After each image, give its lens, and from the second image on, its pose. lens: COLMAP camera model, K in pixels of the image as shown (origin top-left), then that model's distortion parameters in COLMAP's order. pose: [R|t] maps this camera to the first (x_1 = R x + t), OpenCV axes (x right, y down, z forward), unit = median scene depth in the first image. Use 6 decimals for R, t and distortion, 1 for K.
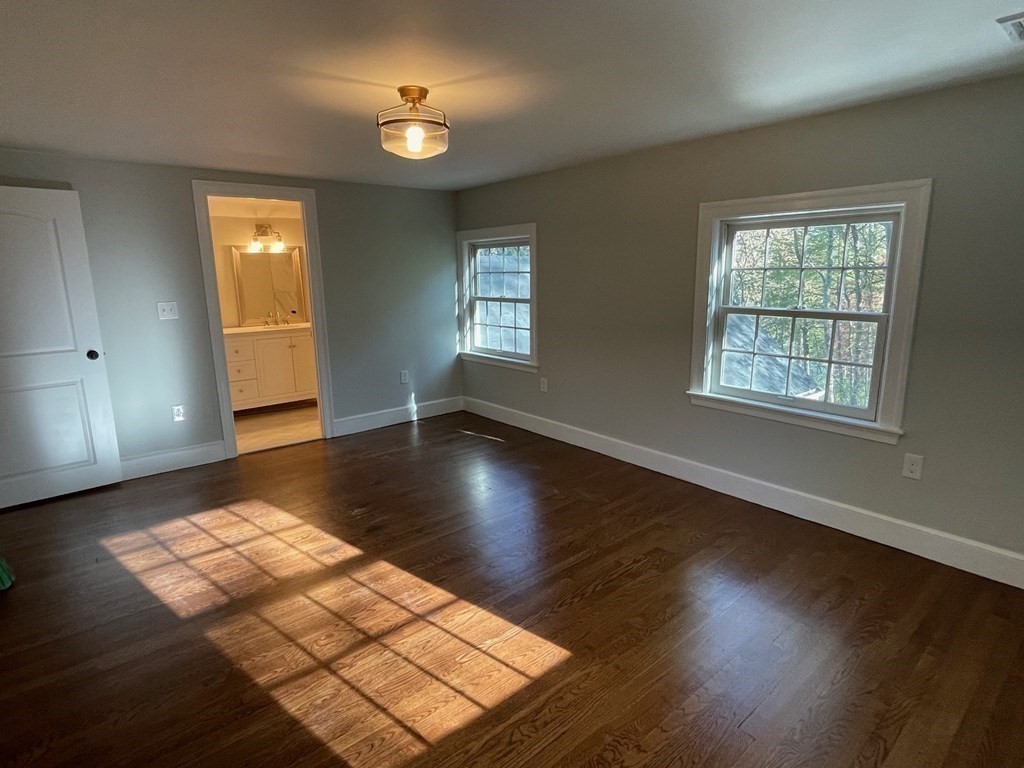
lens RADIAL K [[539.9, 0, 510.6], [0, 539.9, 385.7], [0, 0, 1]] dist [0.000110, -0.000010]
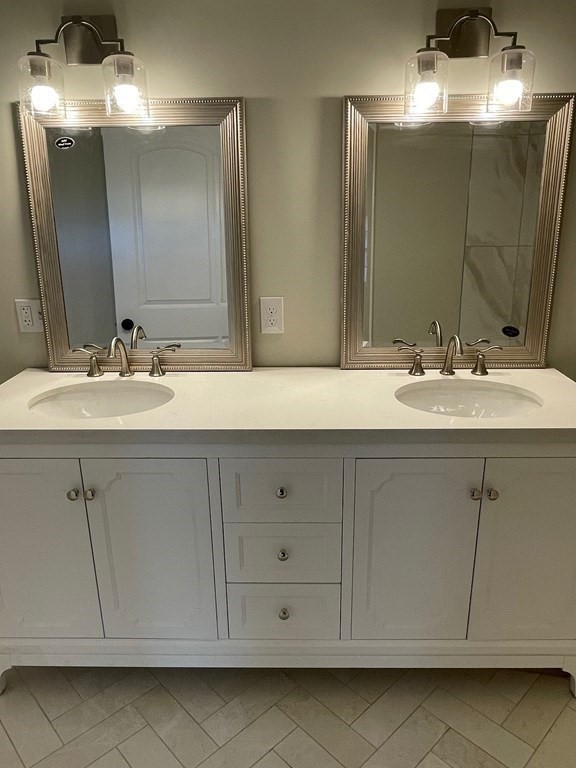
lens RADIAL K [[572.4, 0, 287.2], [0, 572.4, 382.7], [0, 0, 1]] dist [0.001036, 0.000382]
pose [[0.753635, 0.202450, -0.625338, -0.307855], [-0.138038, 0.978916, 0.150560, -0.146884], [0.642635, -0.027147, 0.765692, 0.716990]]
